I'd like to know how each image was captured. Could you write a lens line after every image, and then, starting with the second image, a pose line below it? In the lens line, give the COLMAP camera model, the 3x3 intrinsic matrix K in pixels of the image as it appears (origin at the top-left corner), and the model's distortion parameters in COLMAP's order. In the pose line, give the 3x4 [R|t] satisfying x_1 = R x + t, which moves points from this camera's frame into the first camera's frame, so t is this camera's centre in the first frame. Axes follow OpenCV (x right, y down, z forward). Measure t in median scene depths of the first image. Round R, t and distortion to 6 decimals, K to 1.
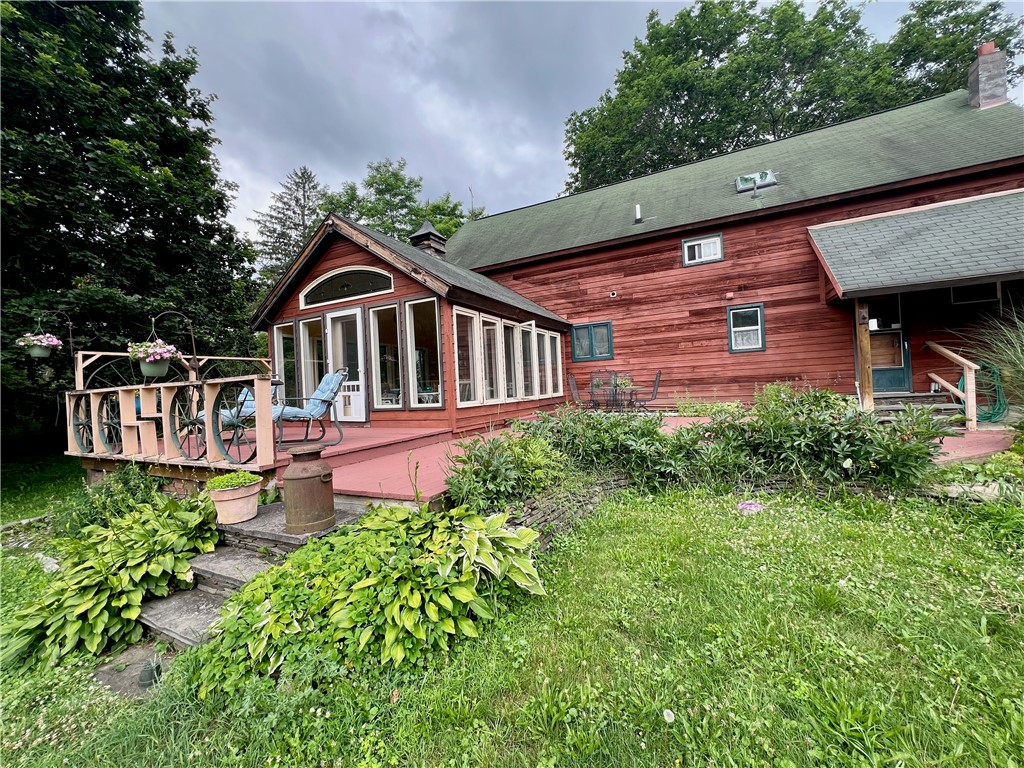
lens RADIAL K [[411.4, 0, 512.0], [0, 411.4, 384.0], [0, 0, 1]] dist [-0.000673, 0.000566]
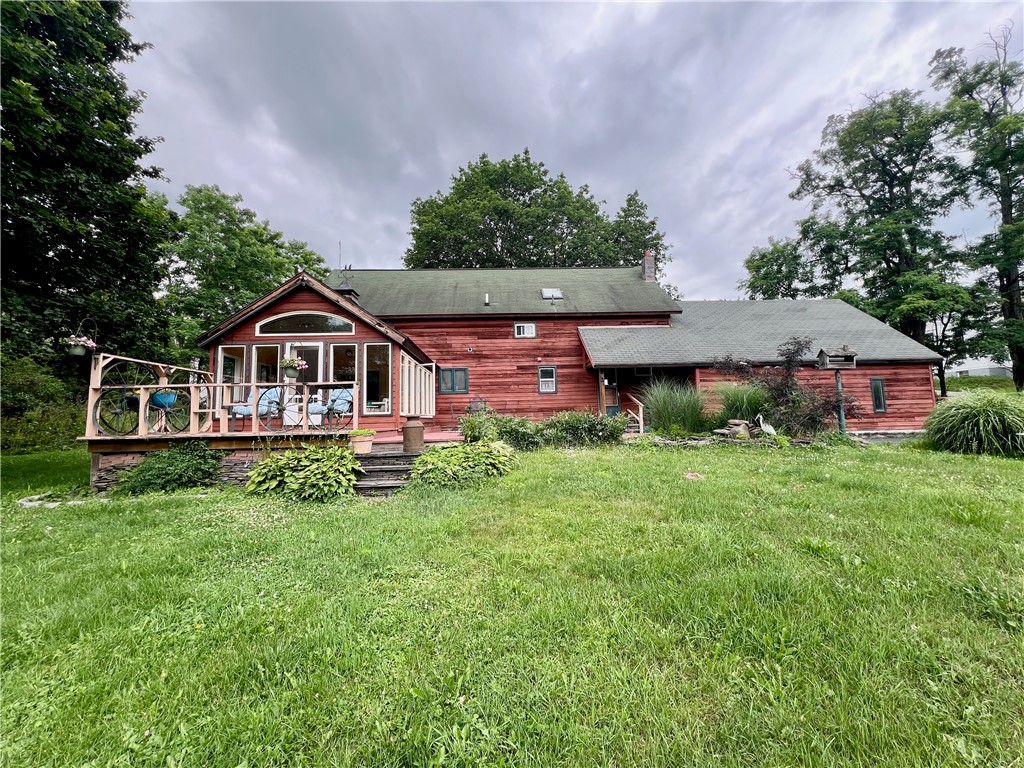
lens RADIAL K [[411.4, 0, 512.0], [0, 411.4, 384.0], [0, 0, 1]] dist [-0.000673, 0.000566]
pose [[0.874529, 0.074395, 0.479233, -0.369814], [-0.023112, 0.993435, -0.112043, 0.076041], [-0.484422, 0.086909, 0.870507, -0.399610]]
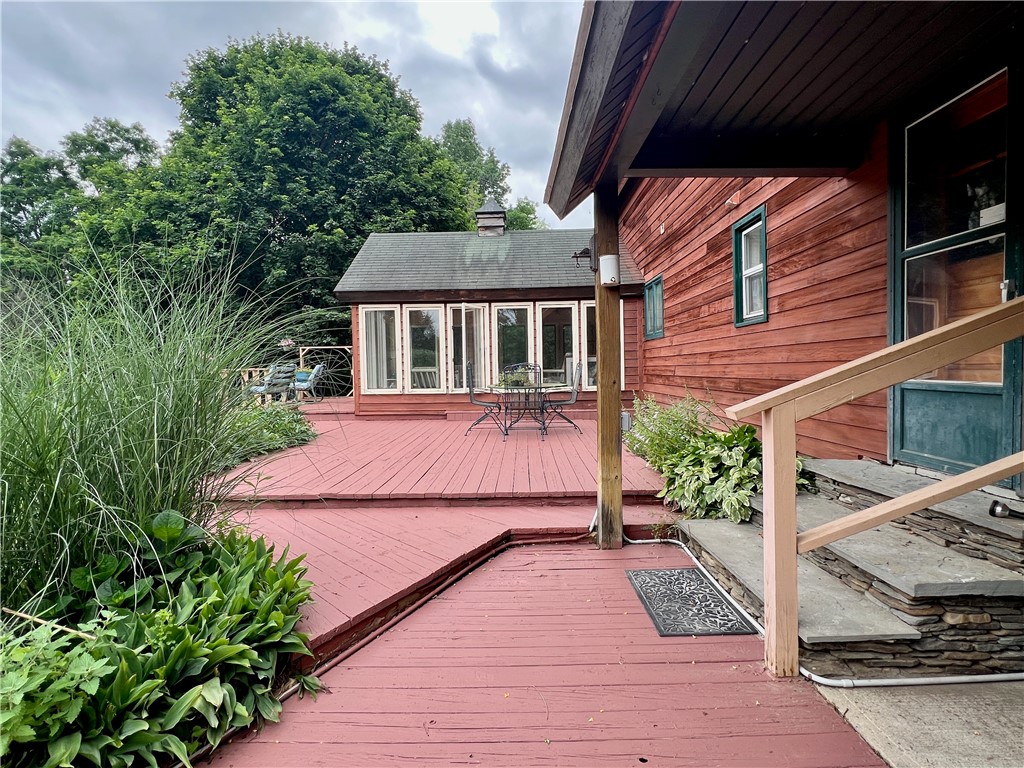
lens RADIAL K [[512.8, 0, 512.0], [0, 512.8, 384.0], [0, 0, 1]] dist [0.000124, -0.000007]
pose [[0.438385, 0.068685, -0.896159, 0.967636], [0.001874, 0.997004, 0.077331, -0.058462], [0.898785, -0.035580, 0.436943, 0.541417]]
